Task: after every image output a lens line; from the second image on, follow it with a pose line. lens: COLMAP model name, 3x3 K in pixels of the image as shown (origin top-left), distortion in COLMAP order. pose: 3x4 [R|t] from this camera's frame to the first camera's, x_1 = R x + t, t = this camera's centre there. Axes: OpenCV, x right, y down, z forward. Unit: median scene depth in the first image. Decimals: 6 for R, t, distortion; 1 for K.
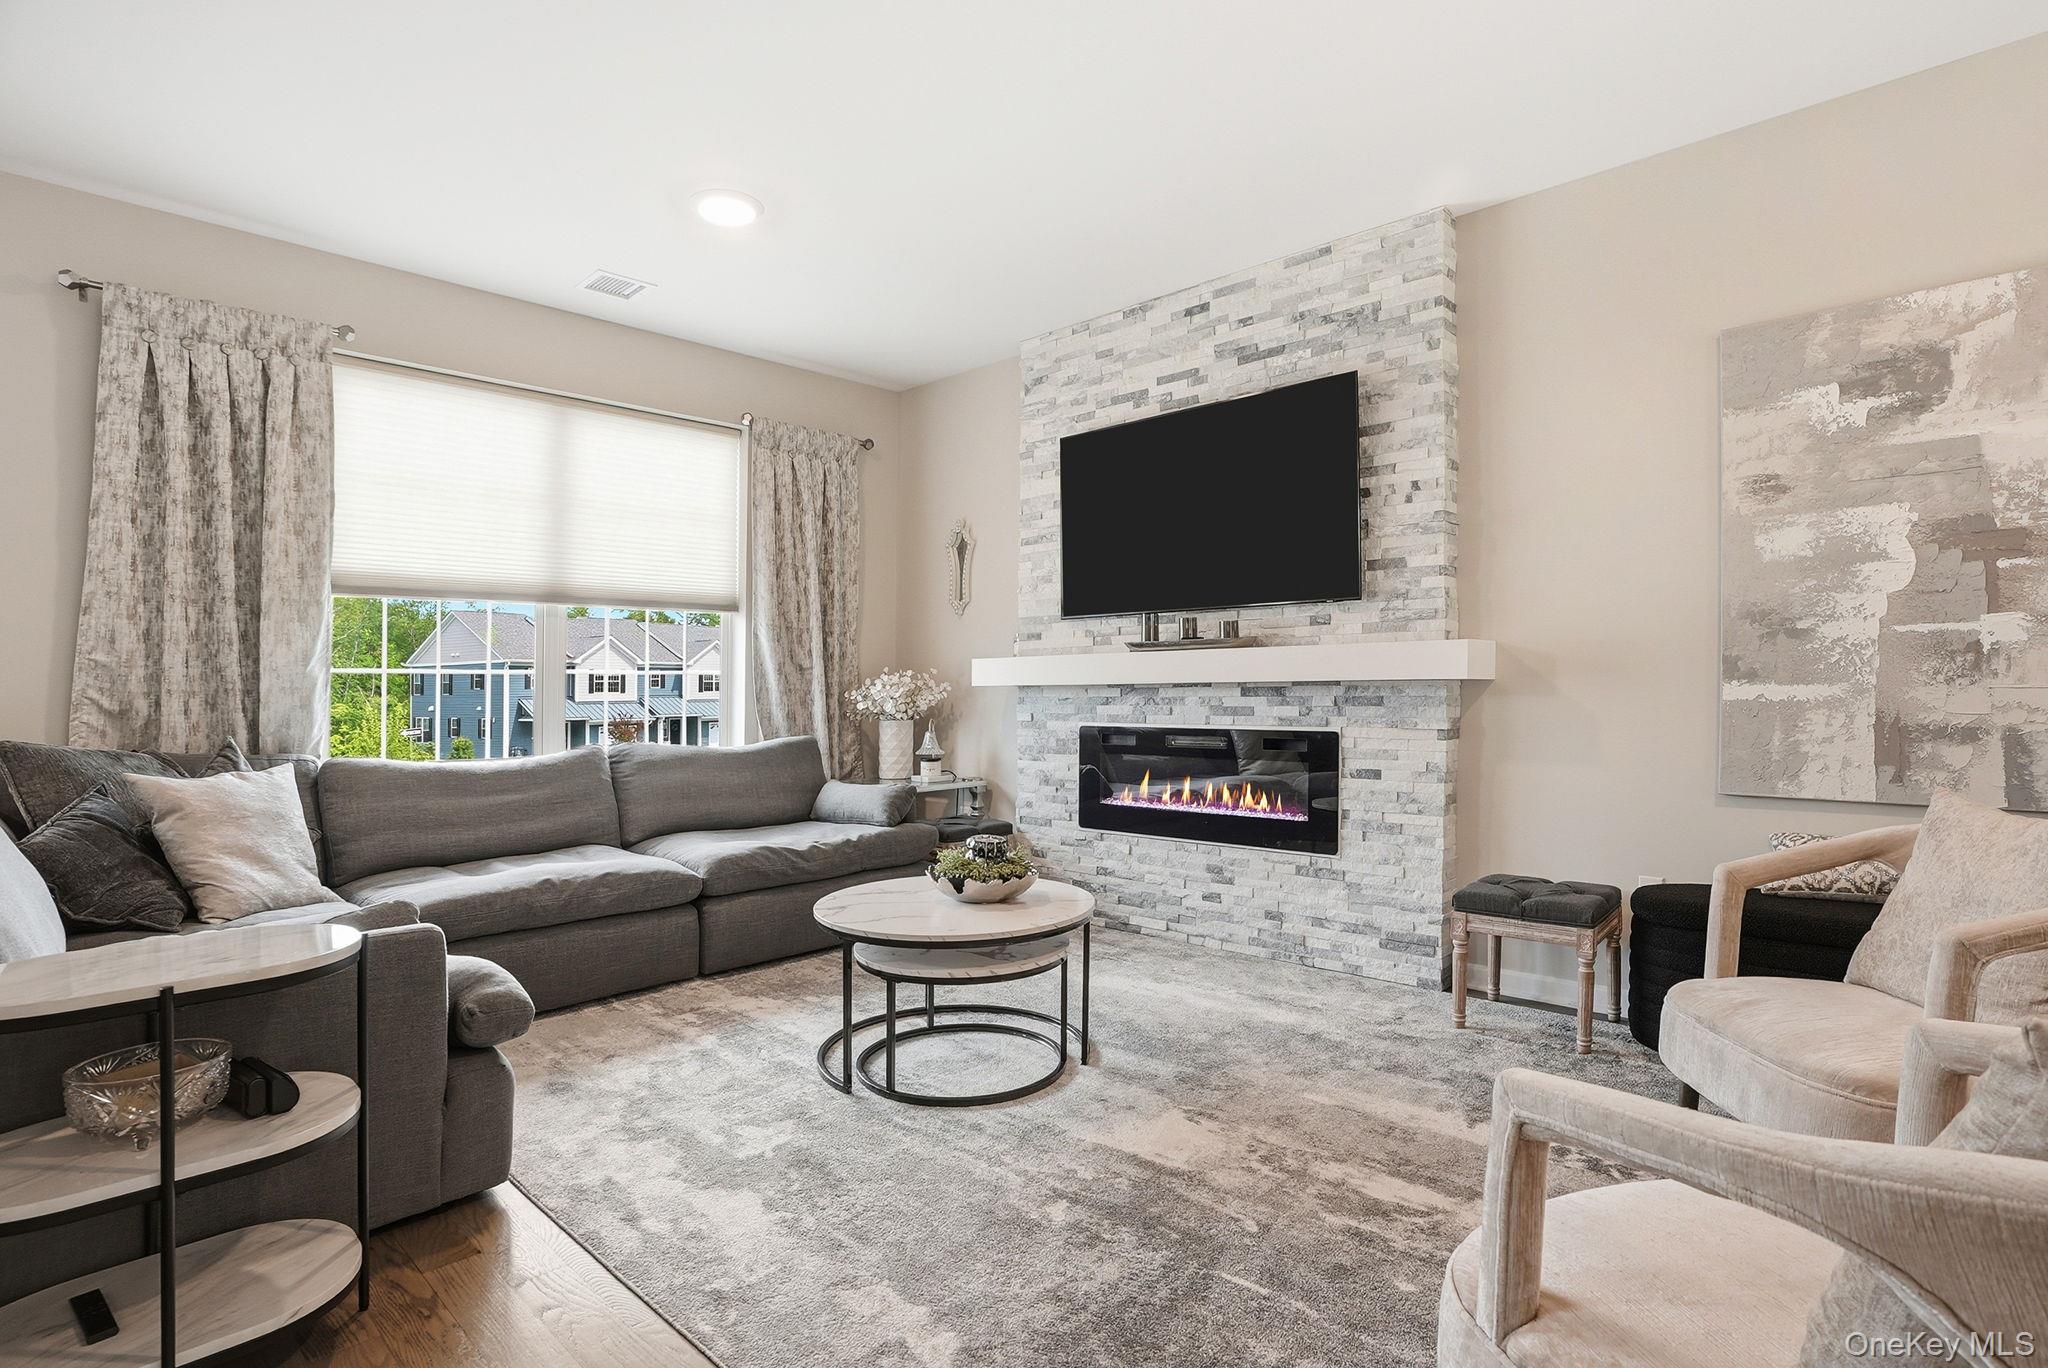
lens RADIAL K [[1021.7, 0, 1059.1], [0, 1021.7, 674.5], [0, 0, 1]] dist [-0.021148, 0.001932]
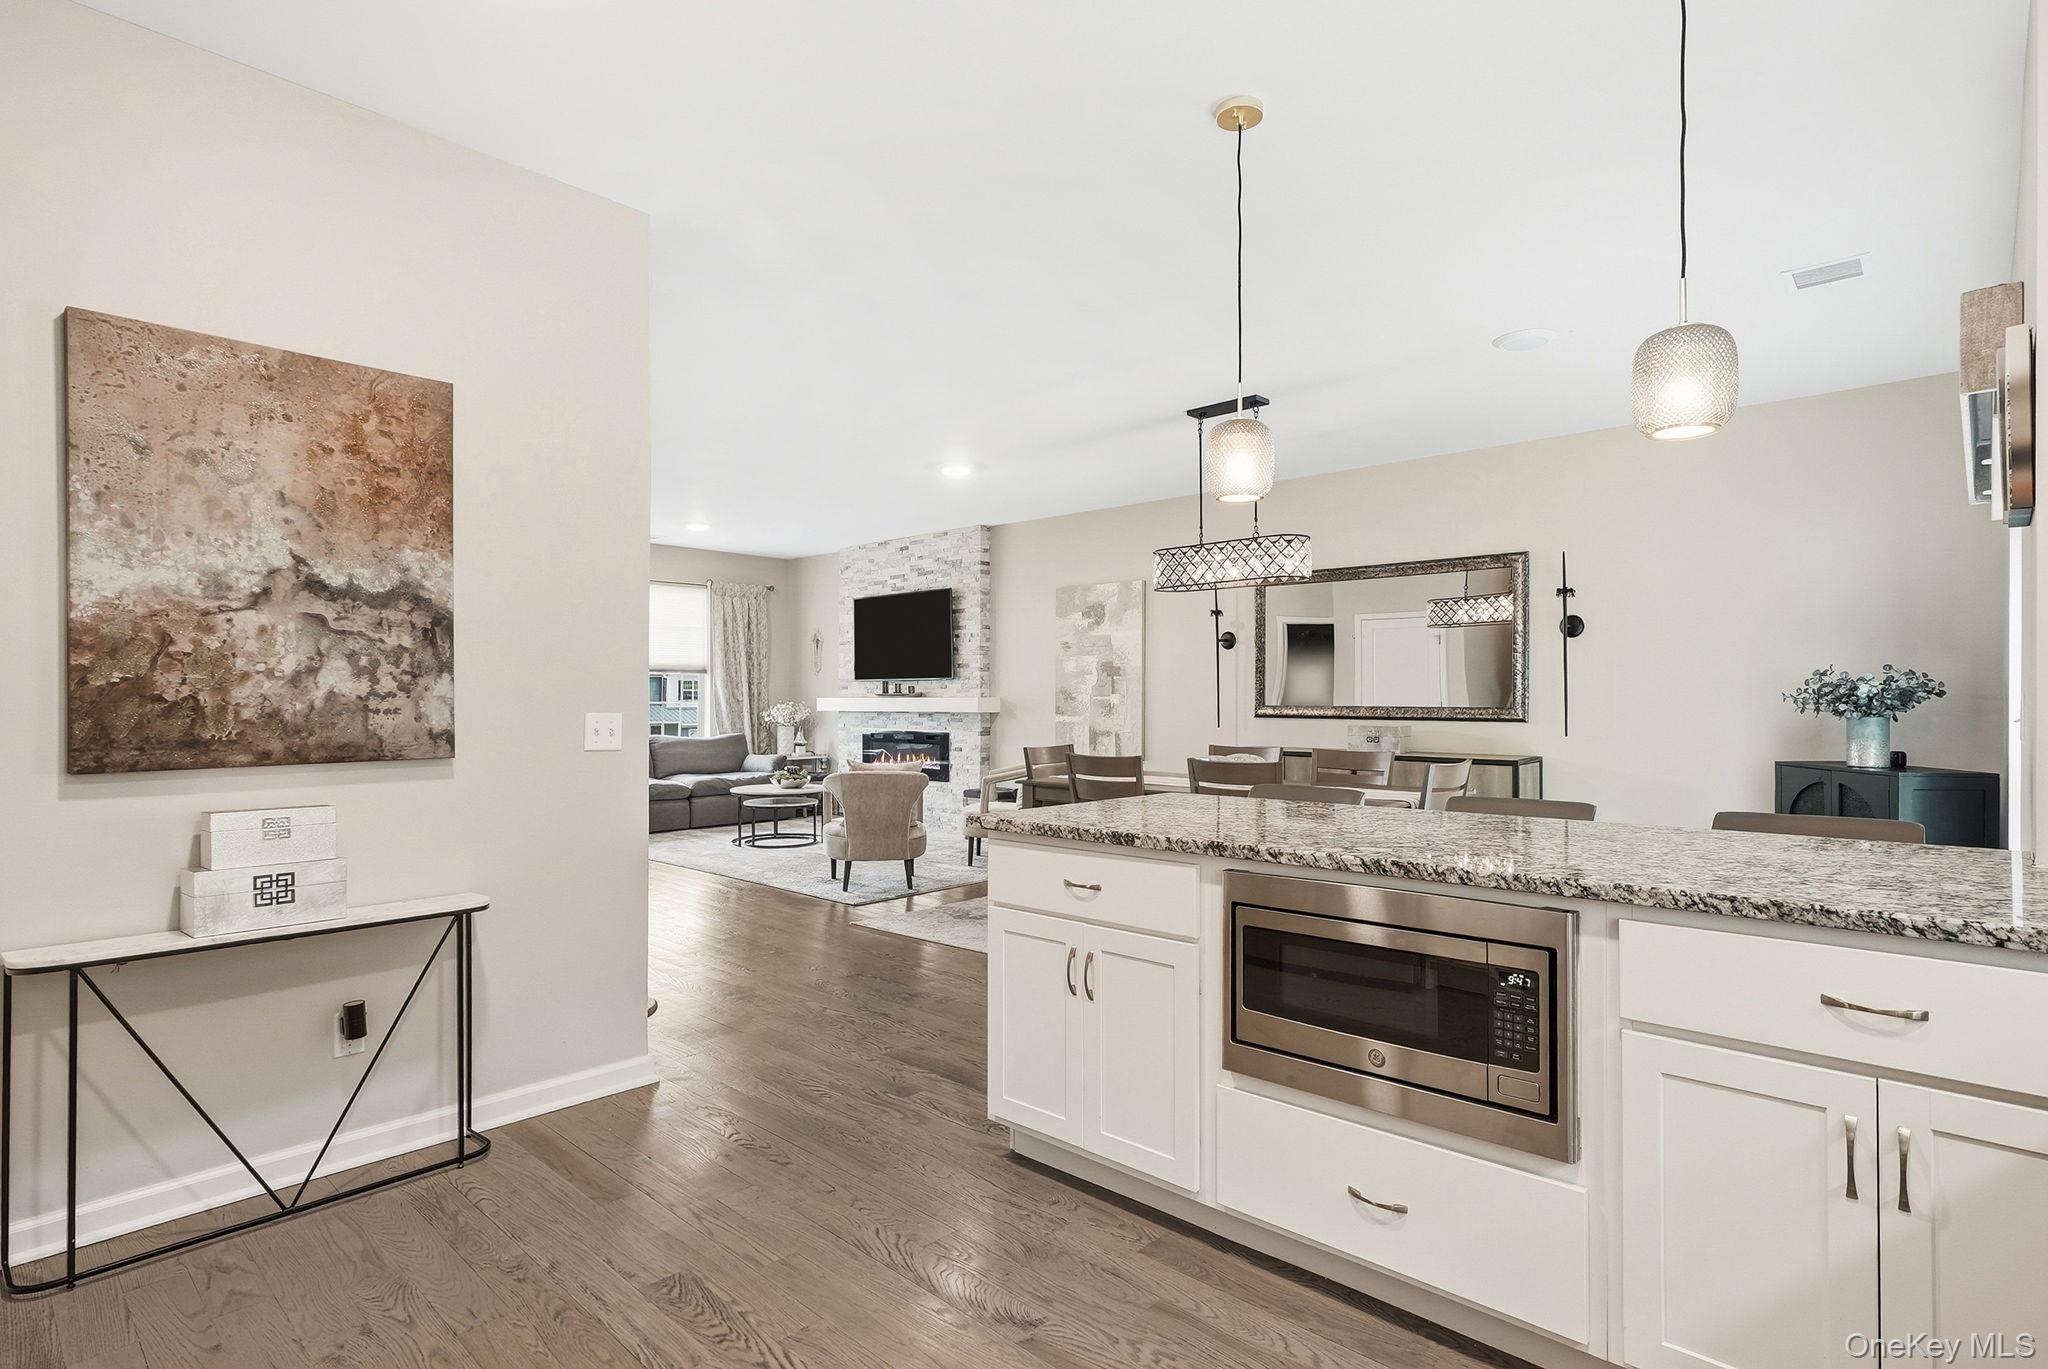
lens RADIAL K [[1021.7, 0, 1038.2], [0, 1021.7, 720.1], [0, 0, 1]] dist [-0.021148, 0.001932]
pose [[0.999966, 0.007404, -0.003534, 0.509777], [-0.007267, 0.999280, 0.037247, -0.068219], [0.003808, -0.037220, 0.999300, -1.491061]]
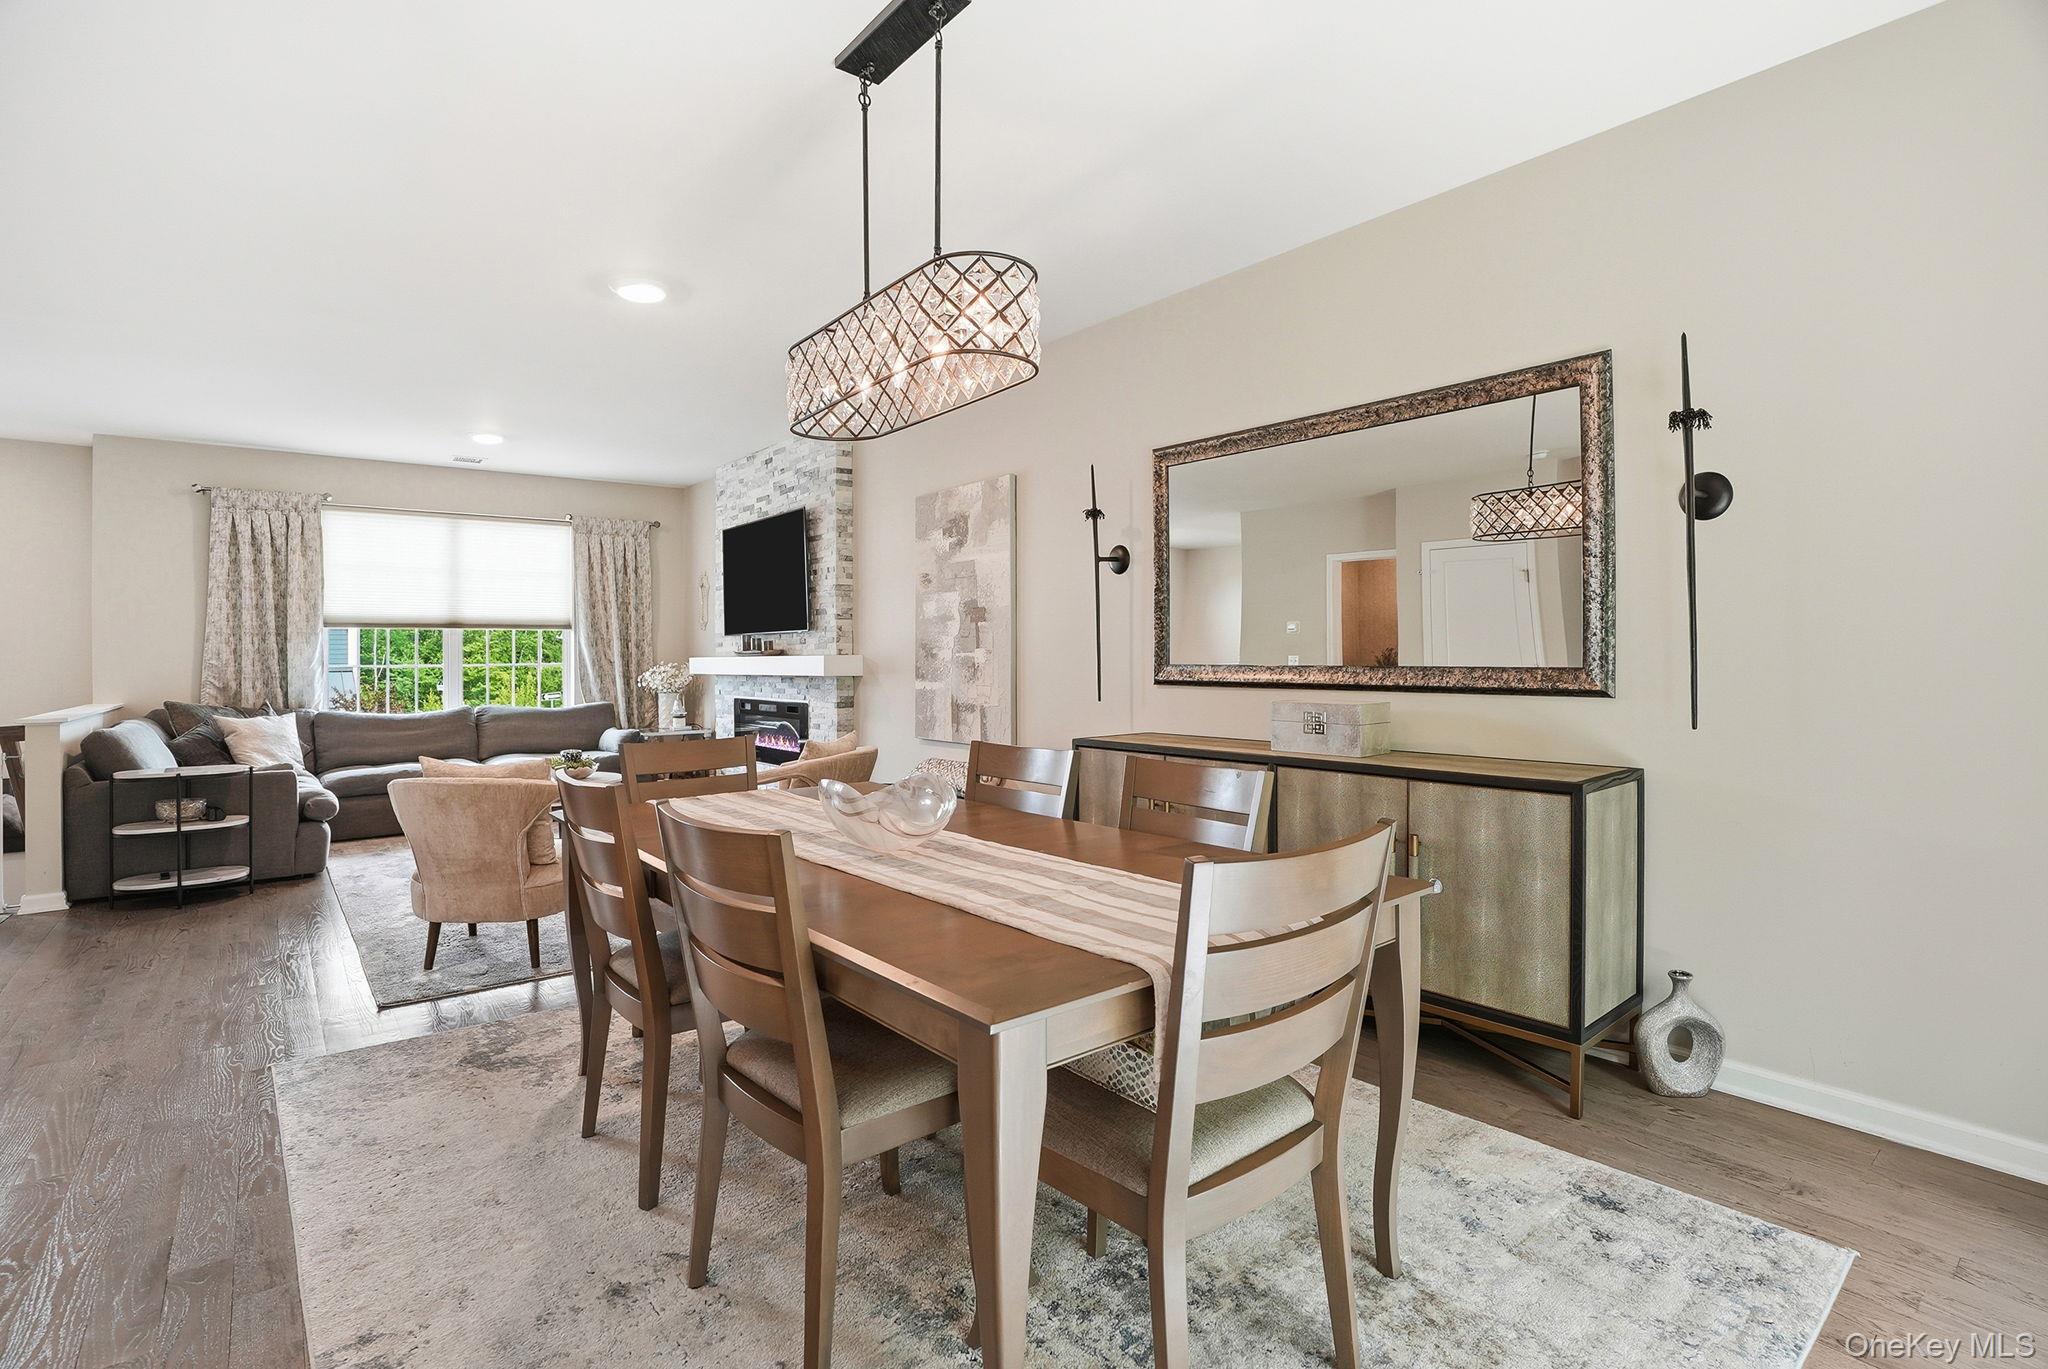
lens RADIAL K [[963.7, 0, 1054.4], [0, 963.7, 665.6], [0, 0, 1]] dist [-0.041825, 0.002201]
pose [[0.991325, 0.004570, -0.131354, 0.954646], [-0.001774, 0.999770, 0.021389, -0.049079], [0.131422, -0.020971, 0.991105, -0.648567]]
